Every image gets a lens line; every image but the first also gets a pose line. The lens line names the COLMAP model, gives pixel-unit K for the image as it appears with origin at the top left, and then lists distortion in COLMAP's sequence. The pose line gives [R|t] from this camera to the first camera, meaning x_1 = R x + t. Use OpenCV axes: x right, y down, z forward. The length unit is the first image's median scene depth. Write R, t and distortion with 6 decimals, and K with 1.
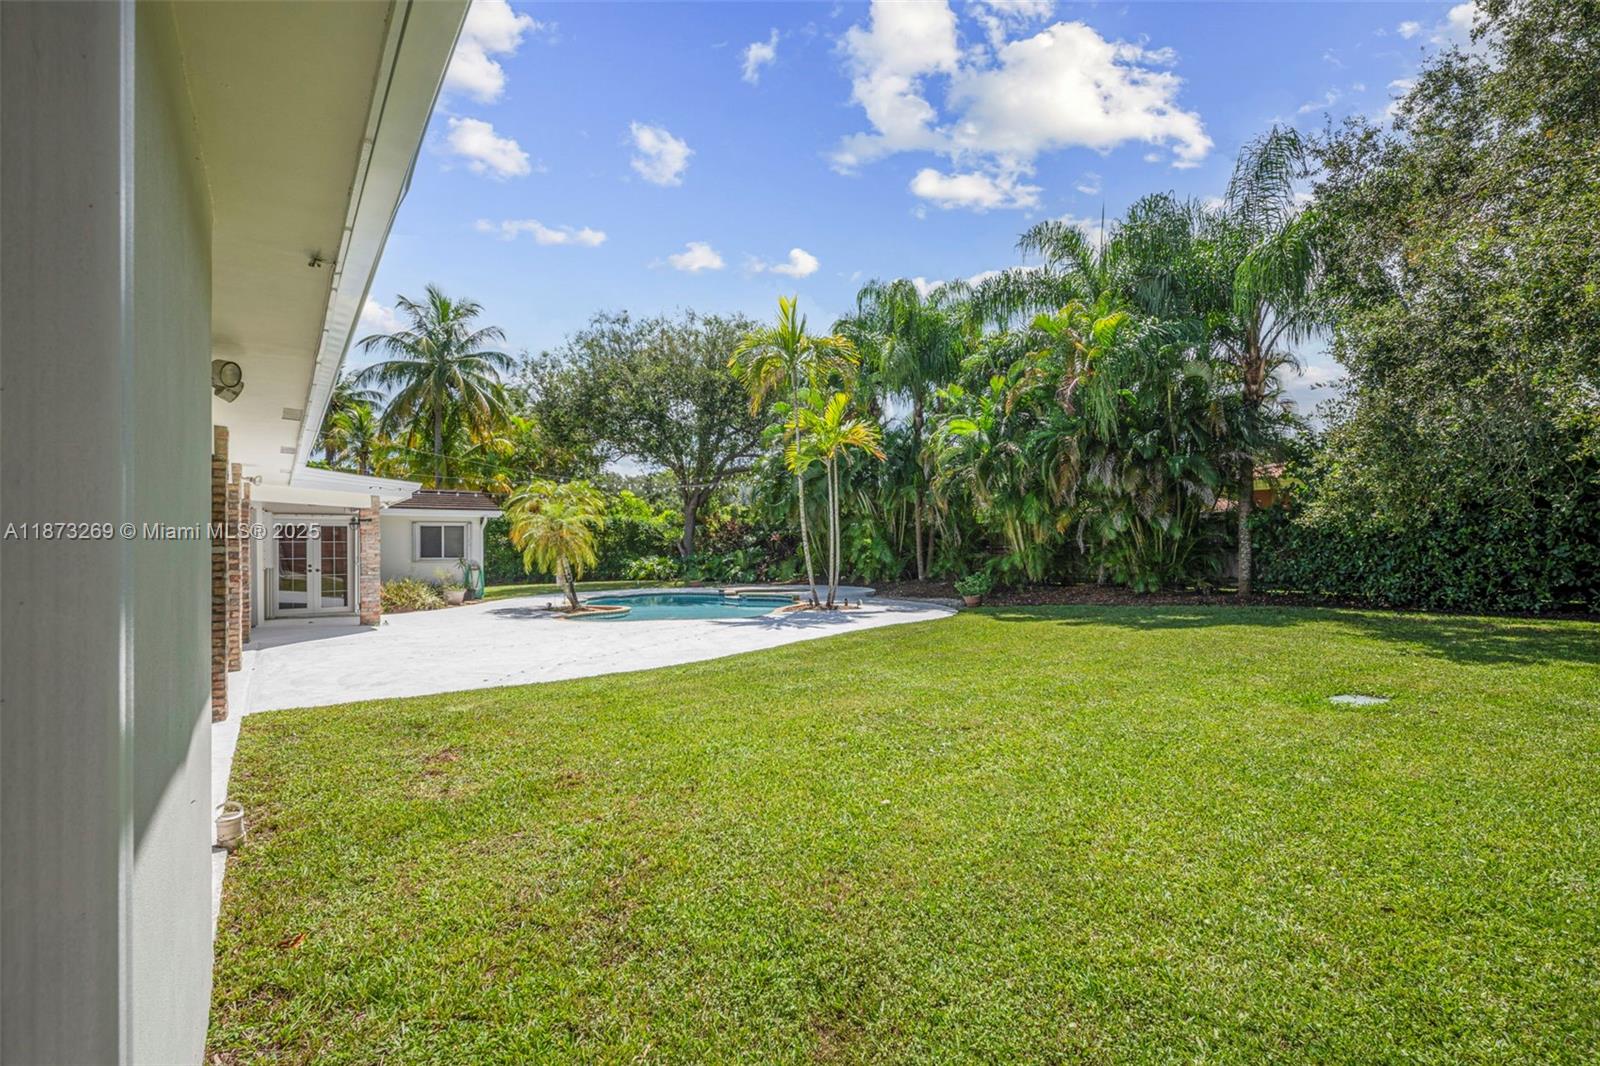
lens RADIAL K [[724.6, 0, 802.2], [0, 724.6, 537.2], [0, 0, 1]] dist [0.002304, -0.000987]
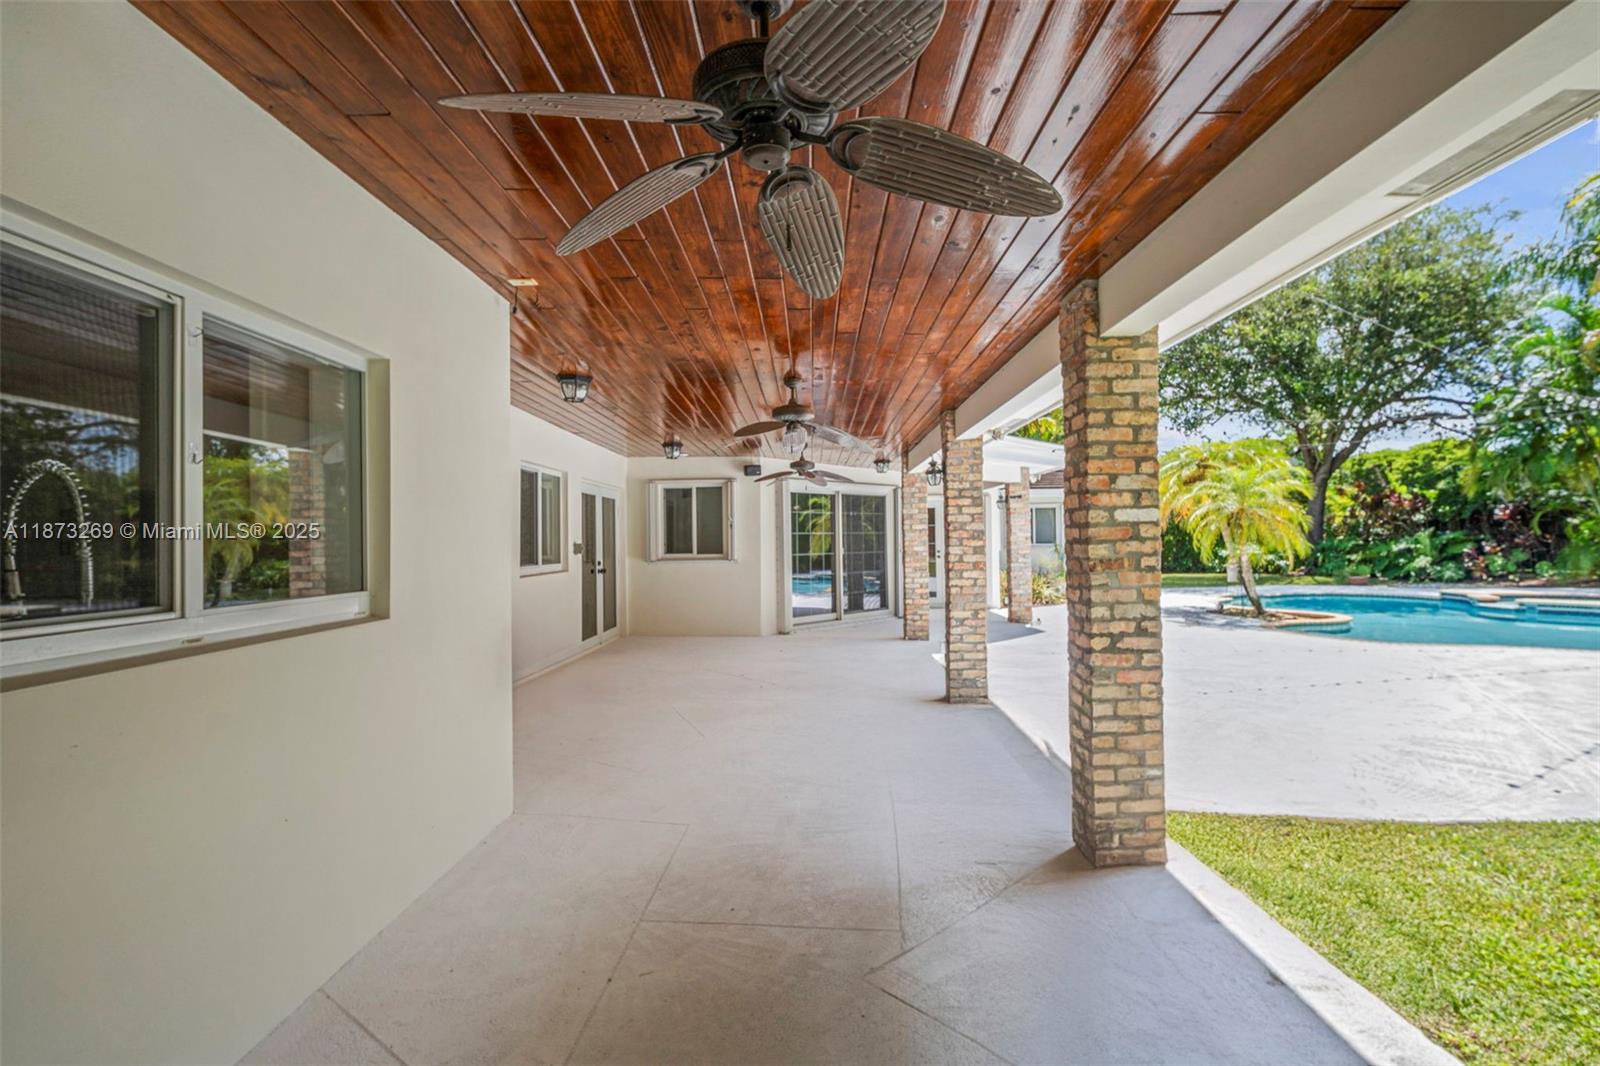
lens RADIAL K [[724.6, 0, 791.4], [0, 724.6, 529.4], [0, 0, 1]] dist [0.002304, -0.000987]
pose [[0.793233, -0.012525, -0.608790, -0.137855], [0.015316, 0.999883, -0.000615, 0.004828], [0.608726, -0.008836, 0.793331, 0.082555]]
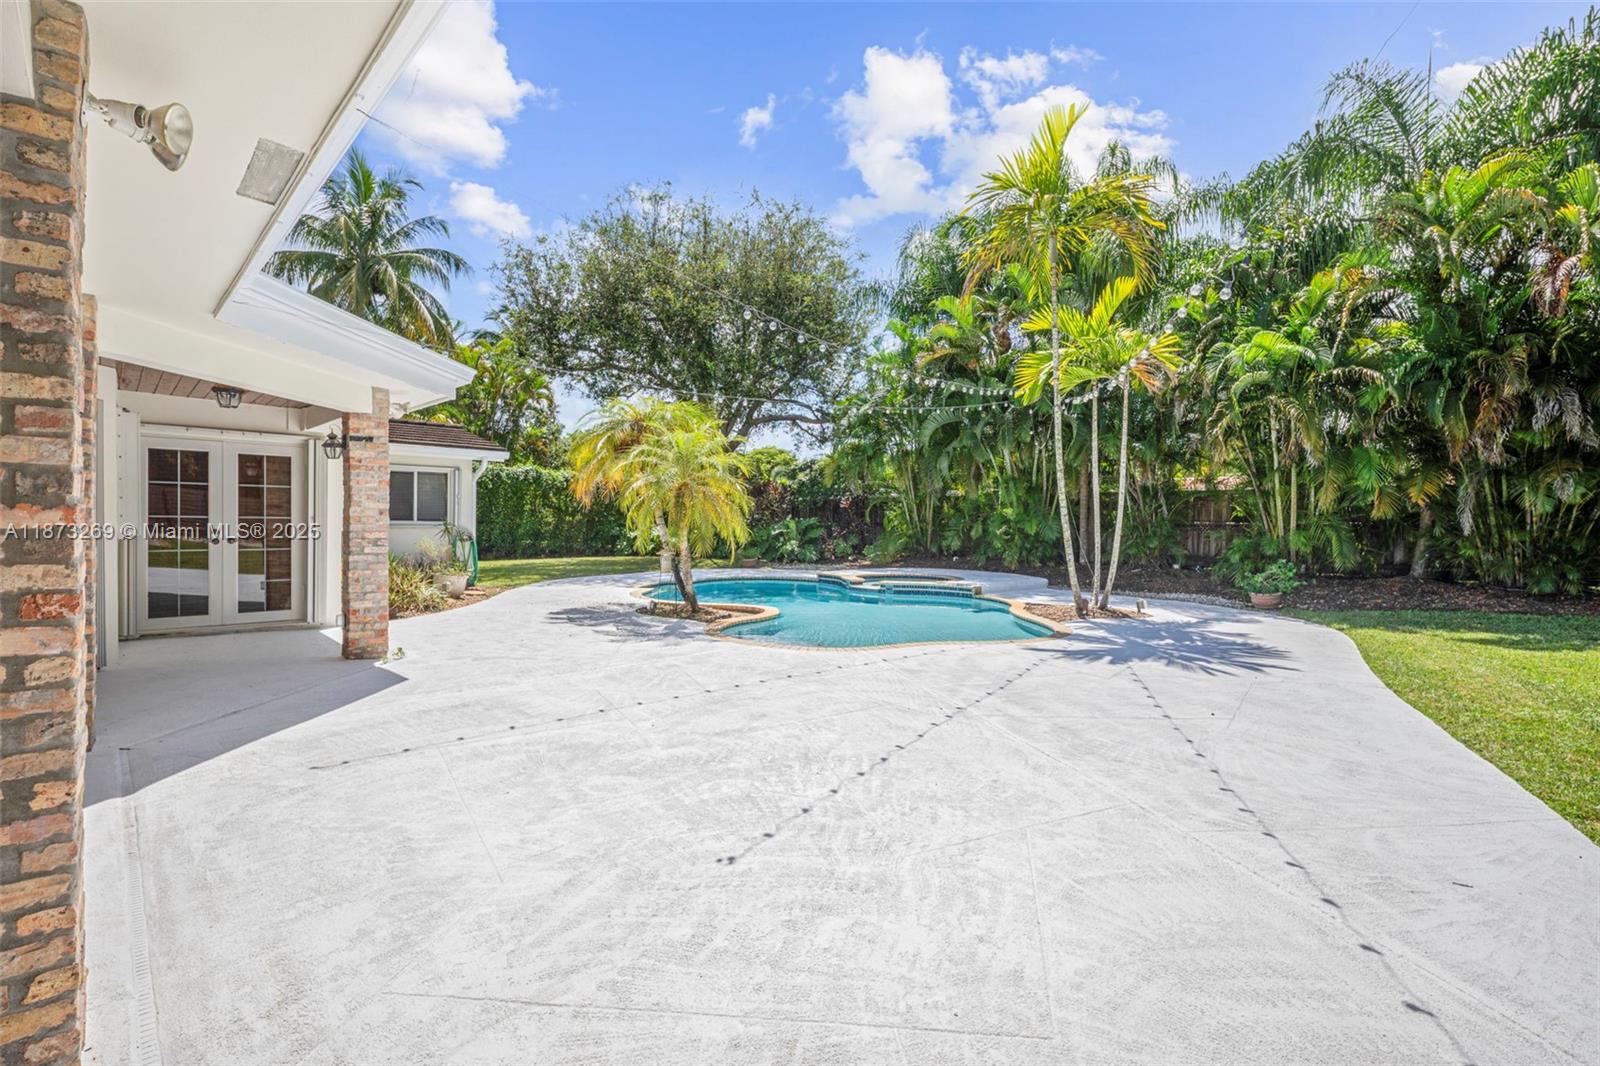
lens RADIAL K [[724.6, 0, 807.9], [0, 724.6, 531.6], [0, 0, 1]] dist [0.002304, -0.000987]
pose [[0.989207, 0.019850, 0.145174, -0.175118], [-0.024298, 0.999286, 0.028925, 0.007614], [-0.144496, -0.032140, 0.988983, 0.223509]]
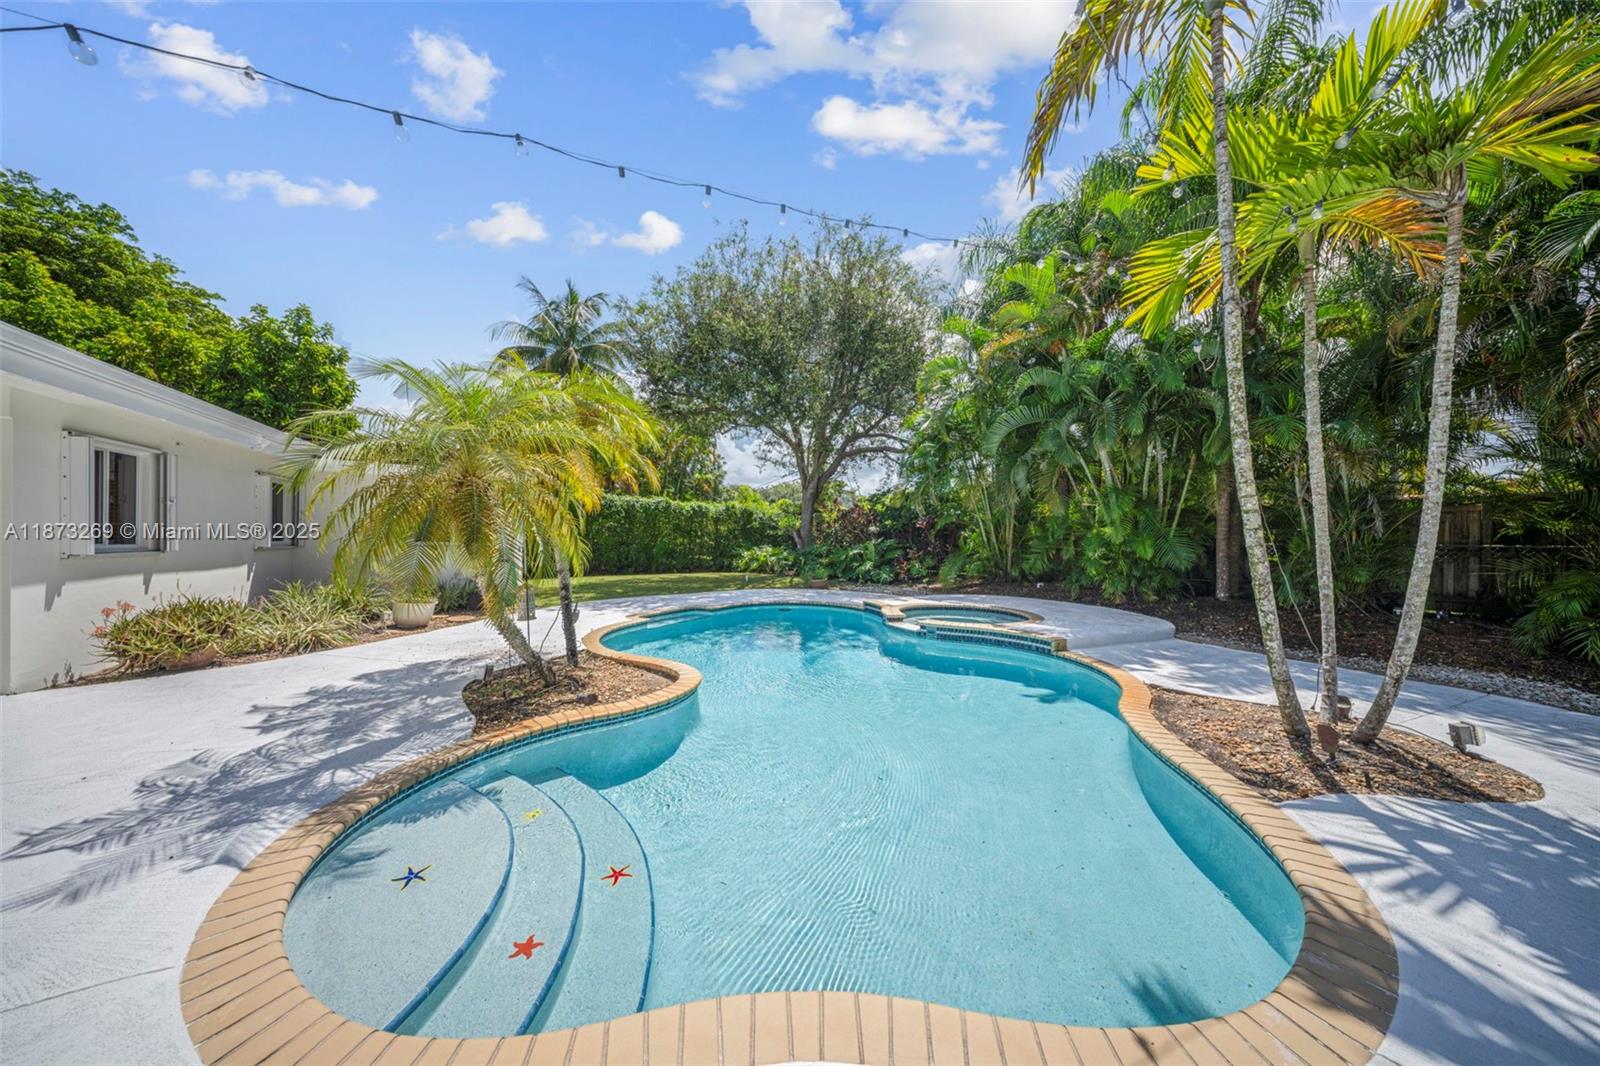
lens RADIAL K [[484.8, 0, 794.4], [0, 484.8, 538.3], [0, 0, 1]] dist [0.004827, 0.000017]
pose [[0.988199, 0.020252, -0.151828, -0.084849], [-0.018779, 0.999762, 0.011129, 0.009624], [0.152017, -0.008147, 0.988344, 0.434567]]
